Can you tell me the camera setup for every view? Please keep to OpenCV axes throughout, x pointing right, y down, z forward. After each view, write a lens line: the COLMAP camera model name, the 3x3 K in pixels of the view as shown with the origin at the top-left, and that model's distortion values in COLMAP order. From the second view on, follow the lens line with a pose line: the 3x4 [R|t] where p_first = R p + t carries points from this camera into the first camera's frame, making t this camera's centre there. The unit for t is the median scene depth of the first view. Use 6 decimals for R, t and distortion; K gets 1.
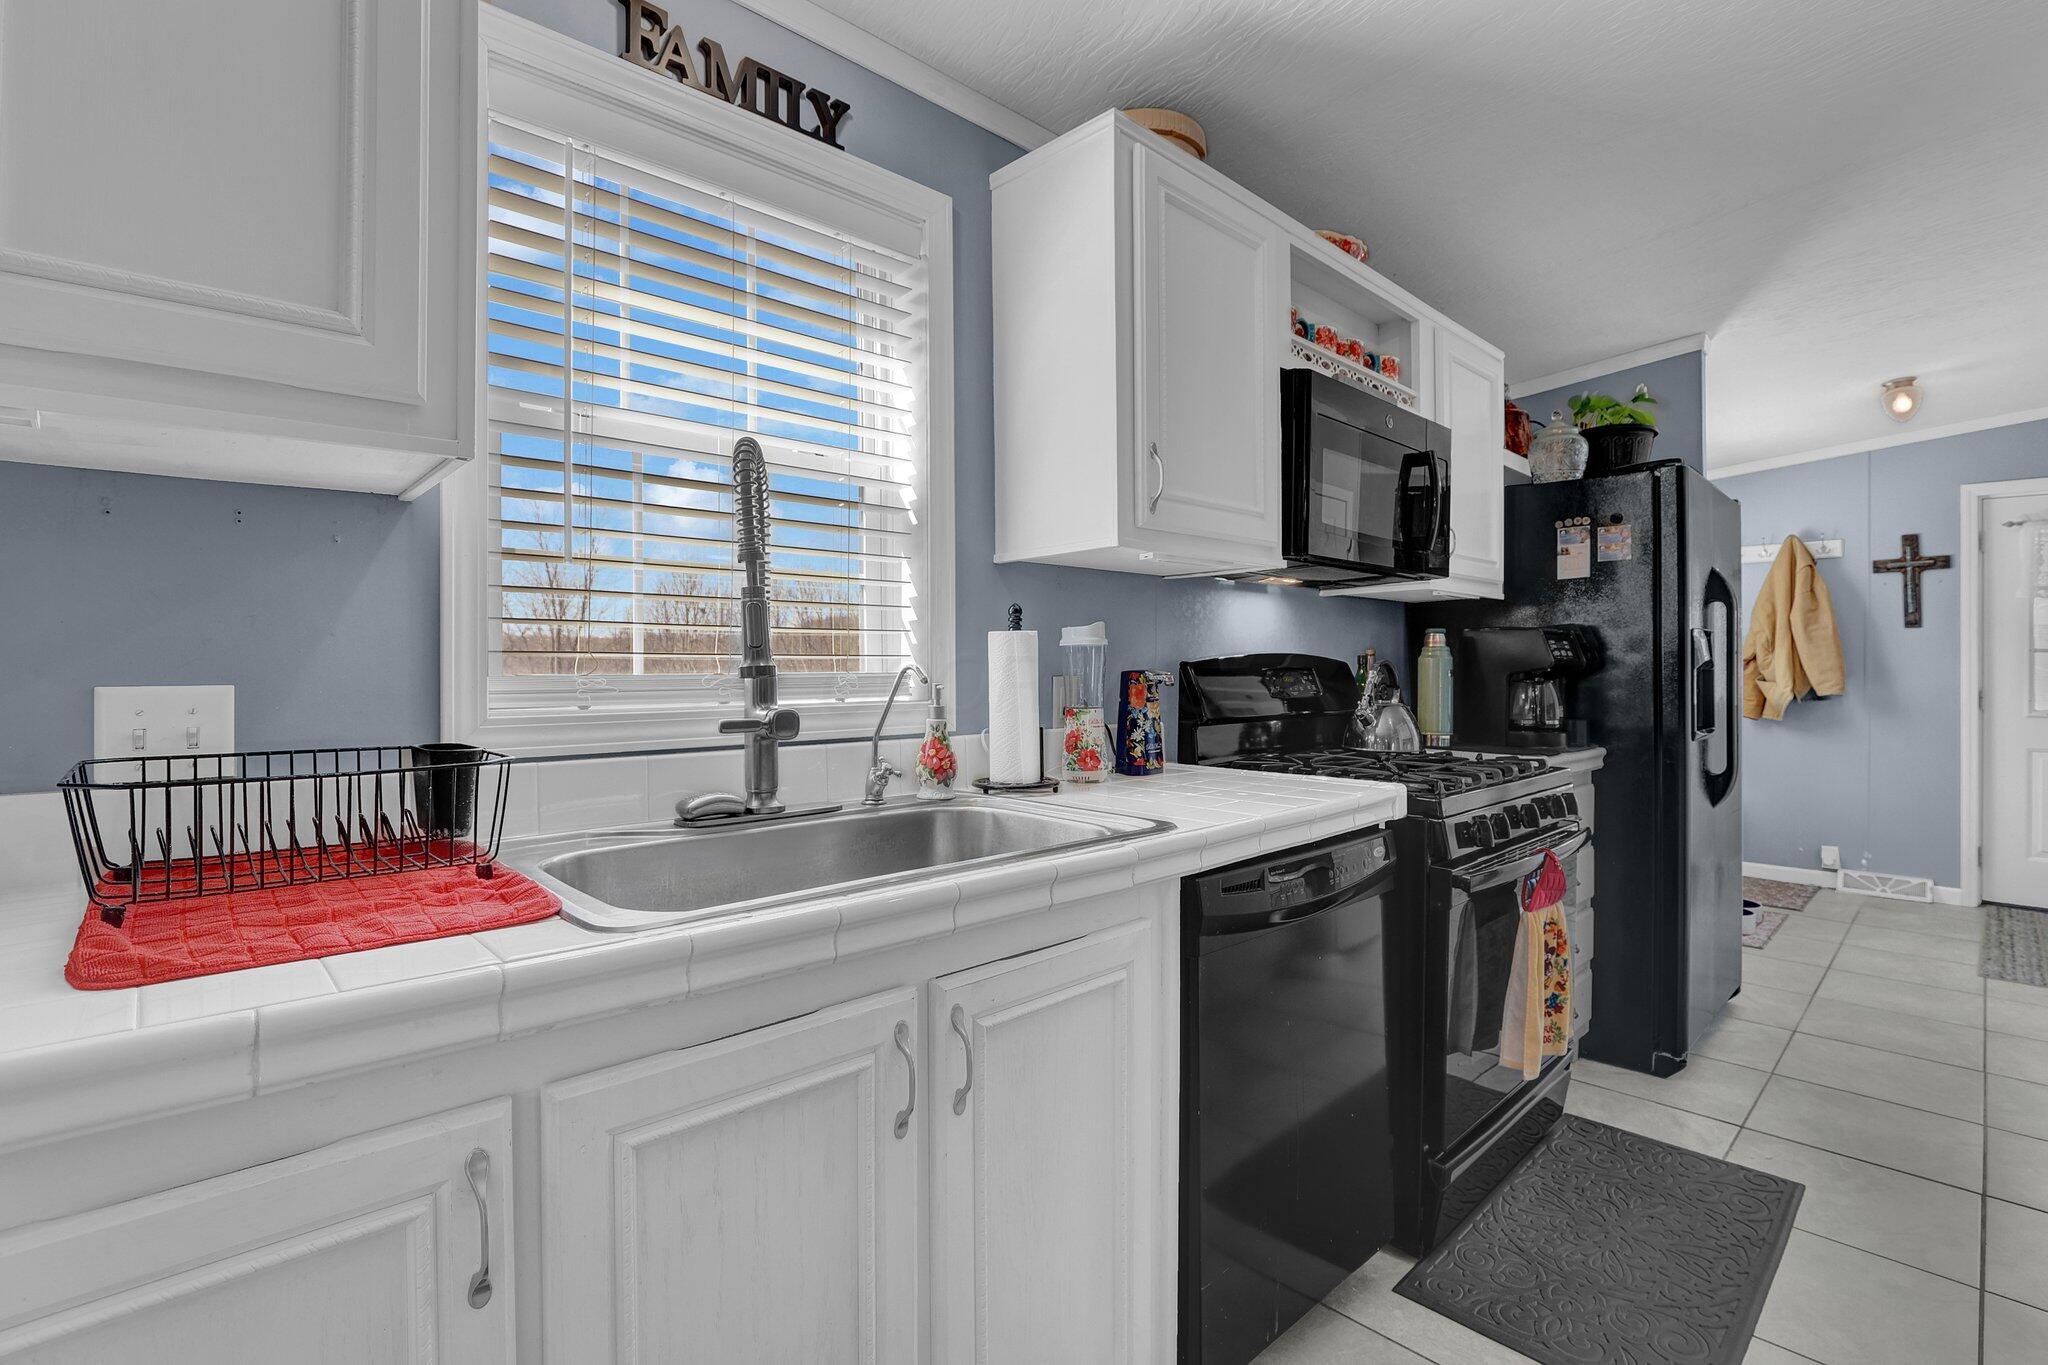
lens RADIAL K [[954.9, 0, 1026.1], [0, 954.9, 666.5], [0, 0, 1]] dist [-0.024712, 0.005015]
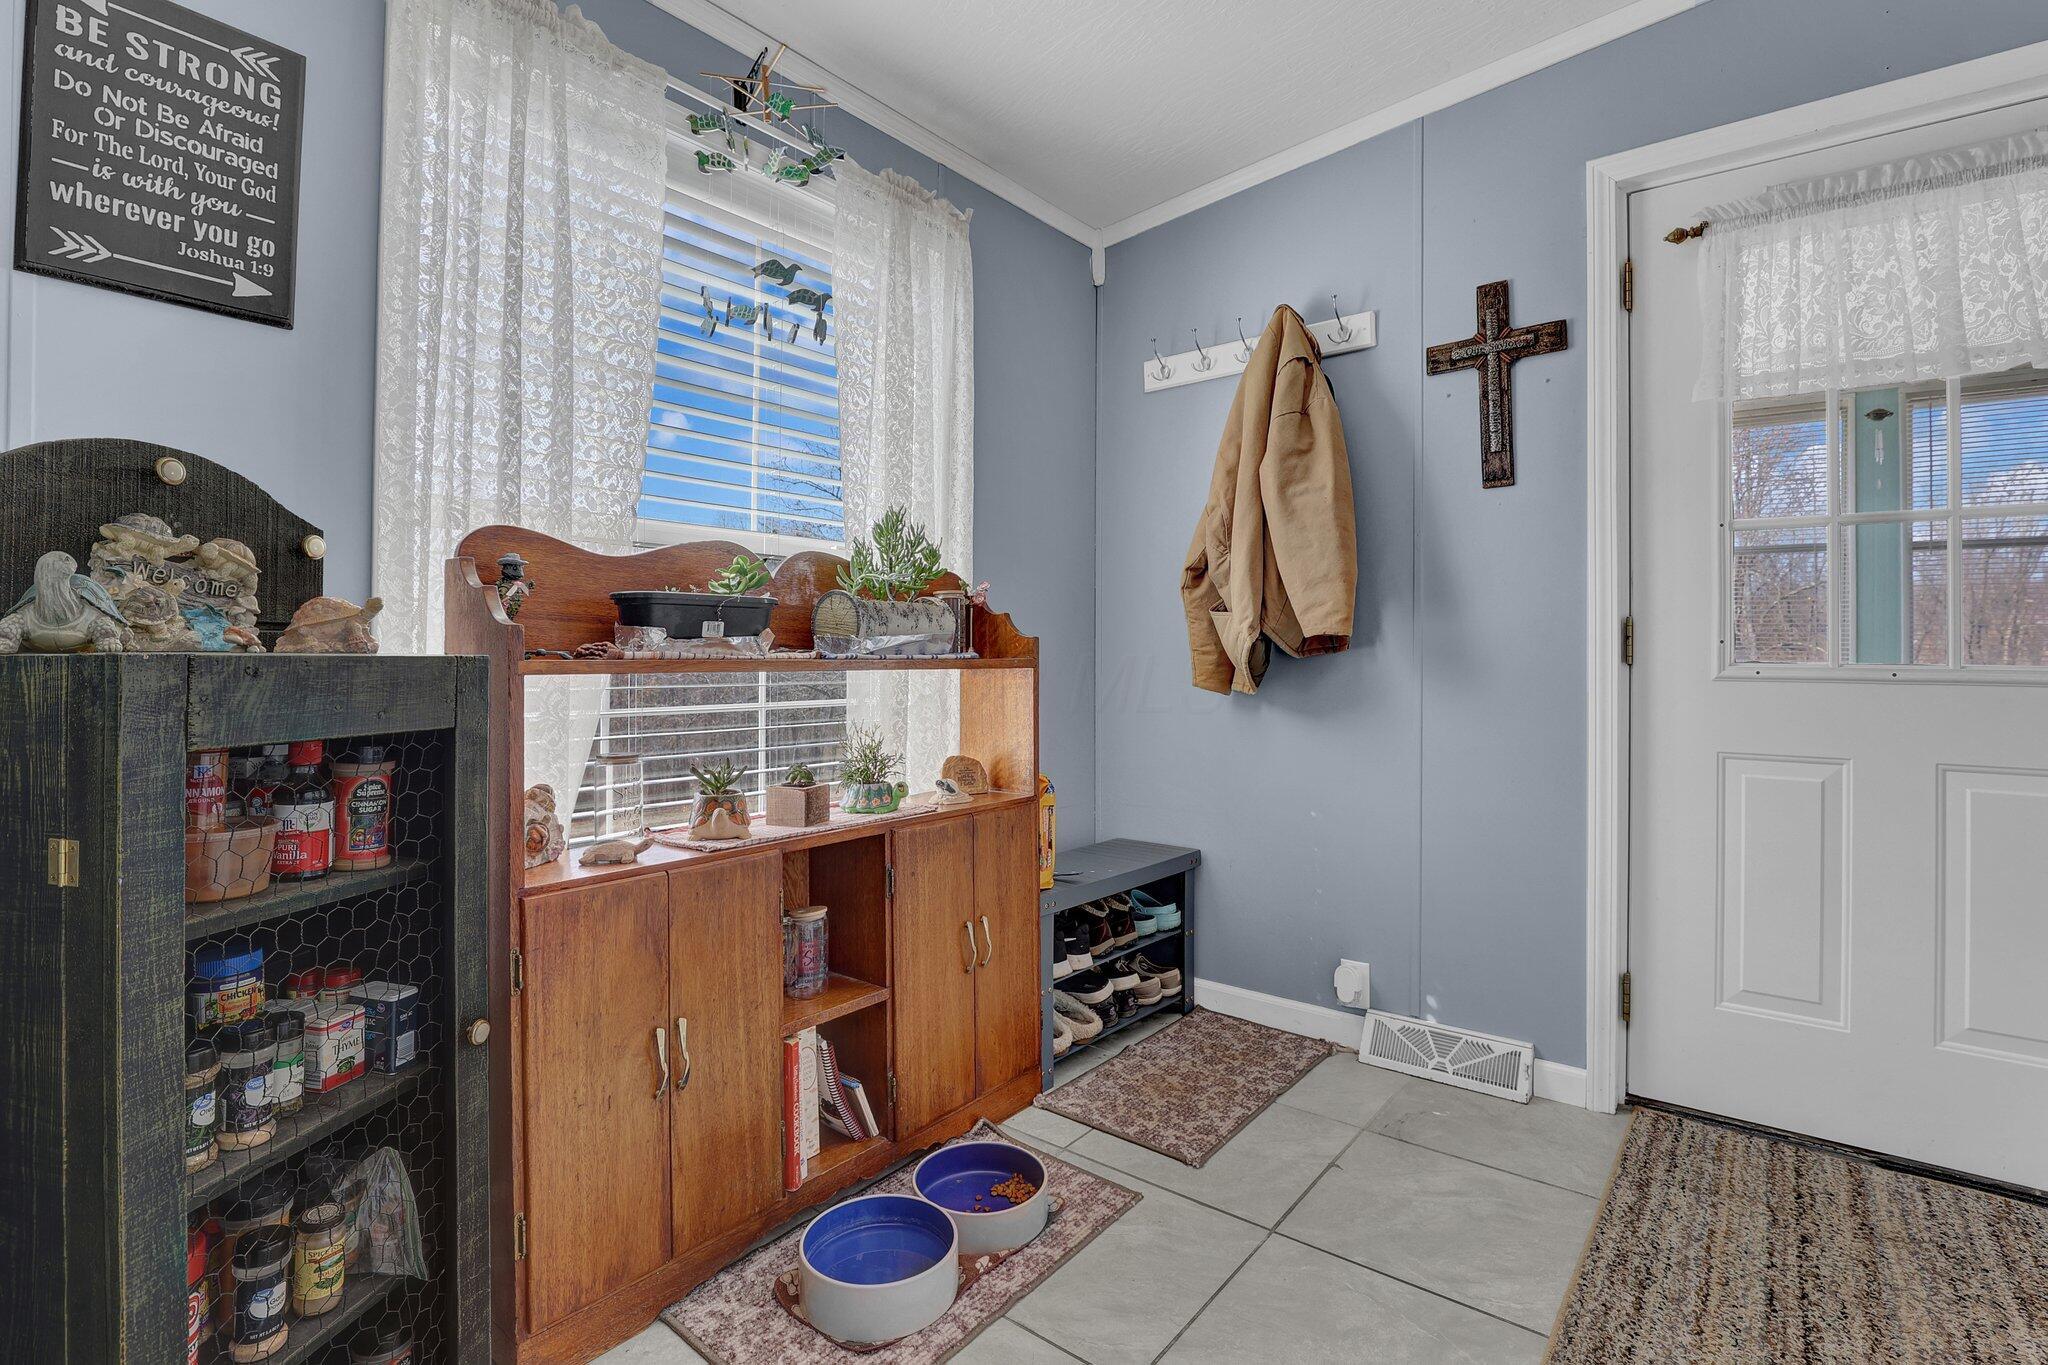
lens RADIAL K [[954.9, 0, 1010.2], [0, 954.9, 667.8], [0, 0, 1]] dist [-0.024712, 0.005015]
pose [[0.992687, -0.009270, 0.120359, 0.651111], [0.008419, 0.999936, 0.007577, 0.040692], [-0.120421, -0.006509, 0.992702, 0.568249]]
